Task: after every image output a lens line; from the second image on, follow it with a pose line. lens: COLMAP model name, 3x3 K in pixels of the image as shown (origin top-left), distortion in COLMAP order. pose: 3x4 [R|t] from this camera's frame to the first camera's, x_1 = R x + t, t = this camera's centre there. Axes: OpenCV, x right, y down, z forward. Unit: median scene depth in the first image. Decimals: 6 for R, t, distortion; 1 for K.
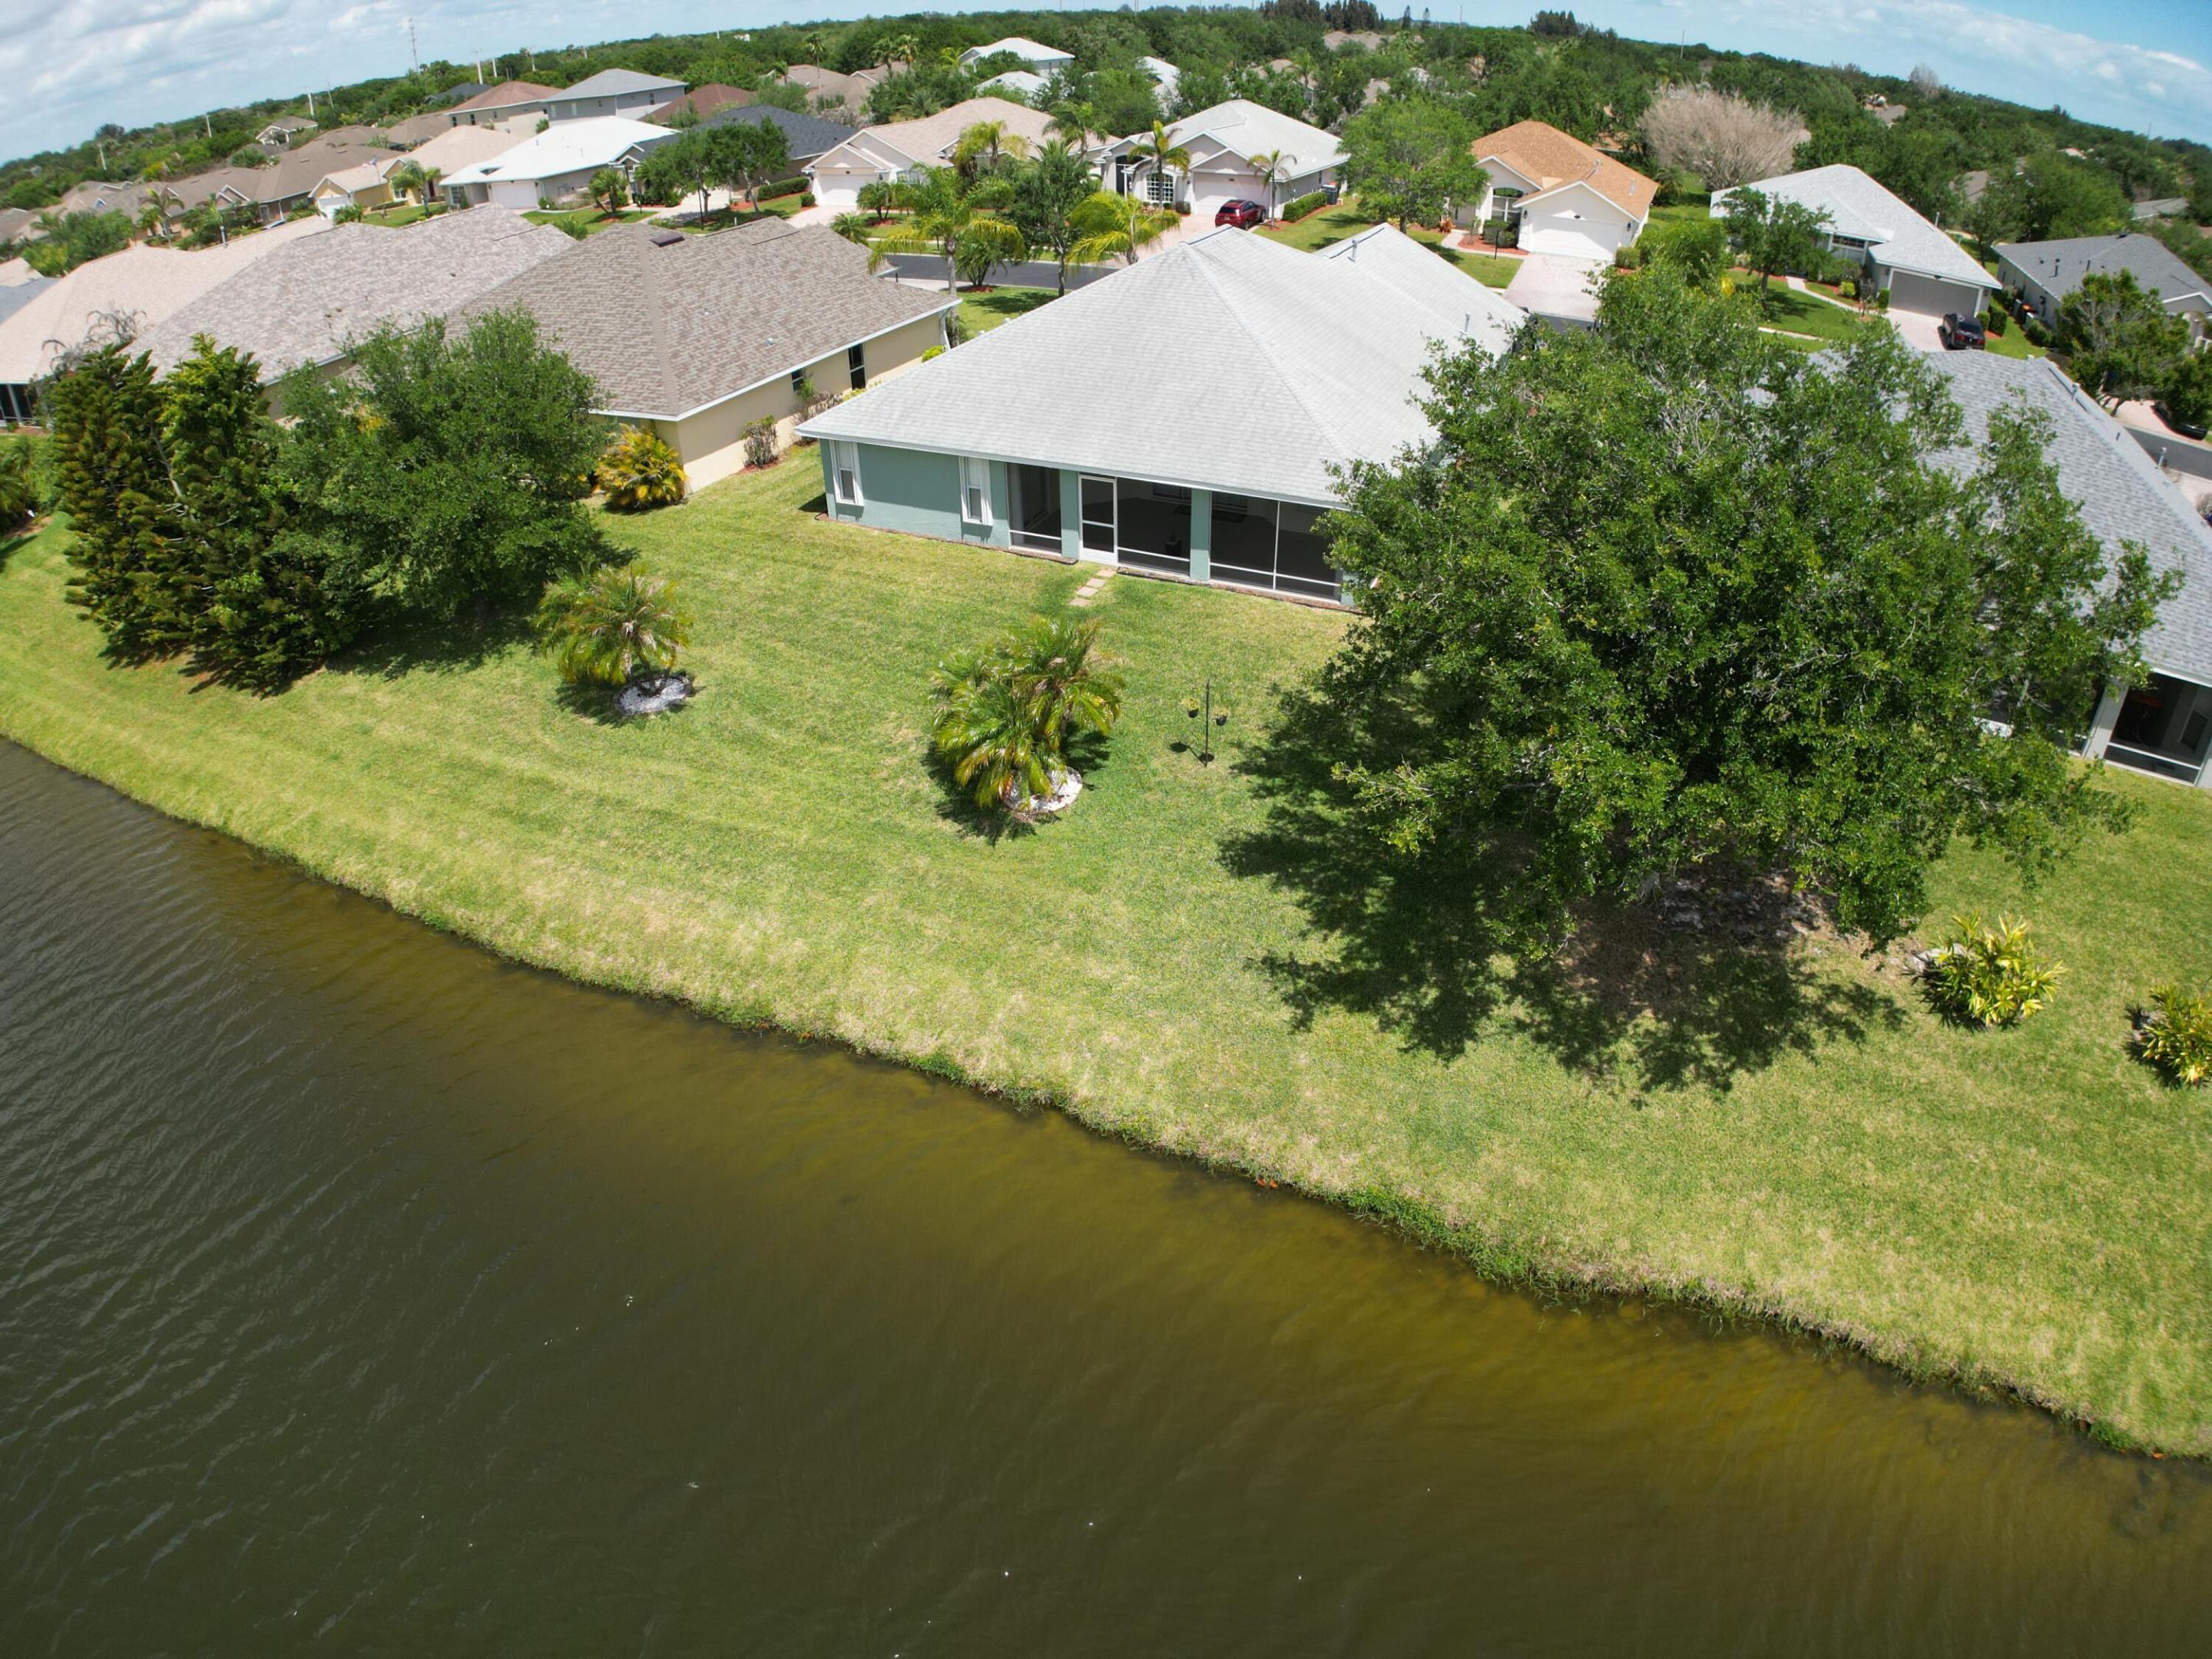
lens RADIAL K [[1249.4, 0, 1141.1], [0, 1249.4, 841.1], [0, 0, 1]] dist [-0.152755, 0.000359]
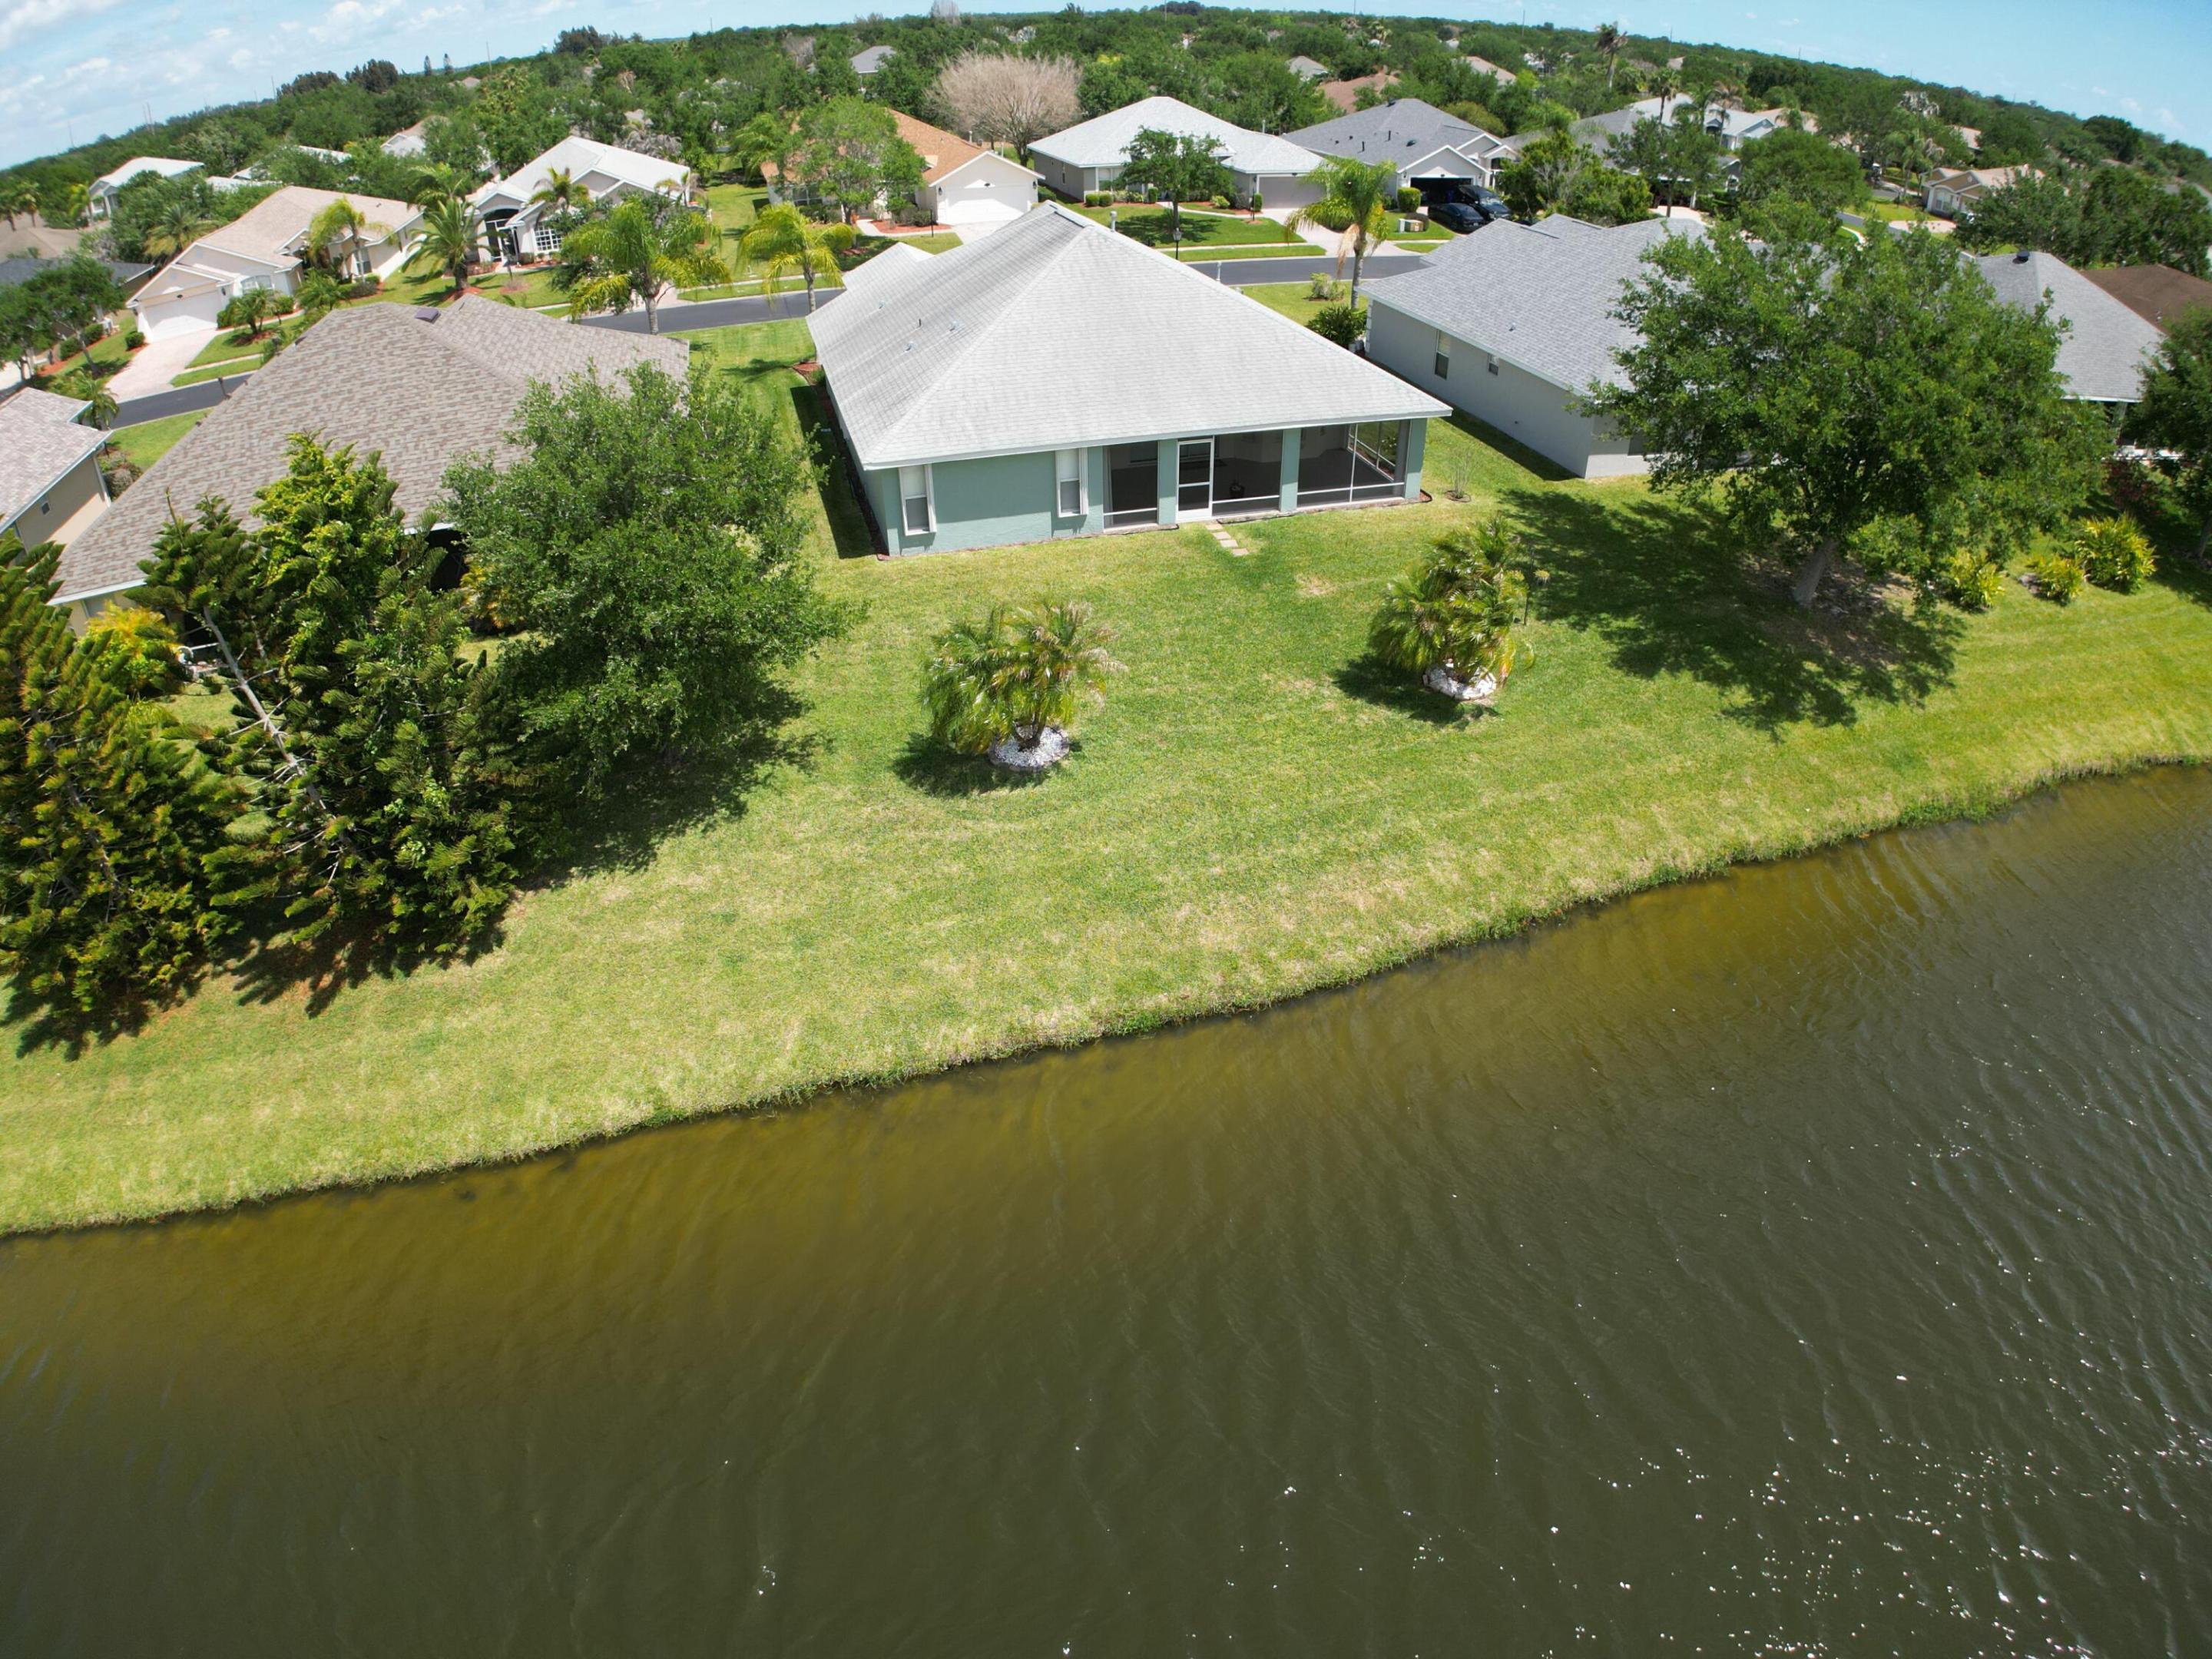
lens RADIAL K [[1286.8, 0, 1106.0], [0, 1286.8, 829.5], [0, 0, 1]] dist [-0.188268, 0.025768]
pose [[0.771193, -0.368720, 0.518948, -0.787028], [0.379744, 0.920717, 0.089856, -0.114706], [-0.510936, 0.127772, 0.850070, 0.161524]]
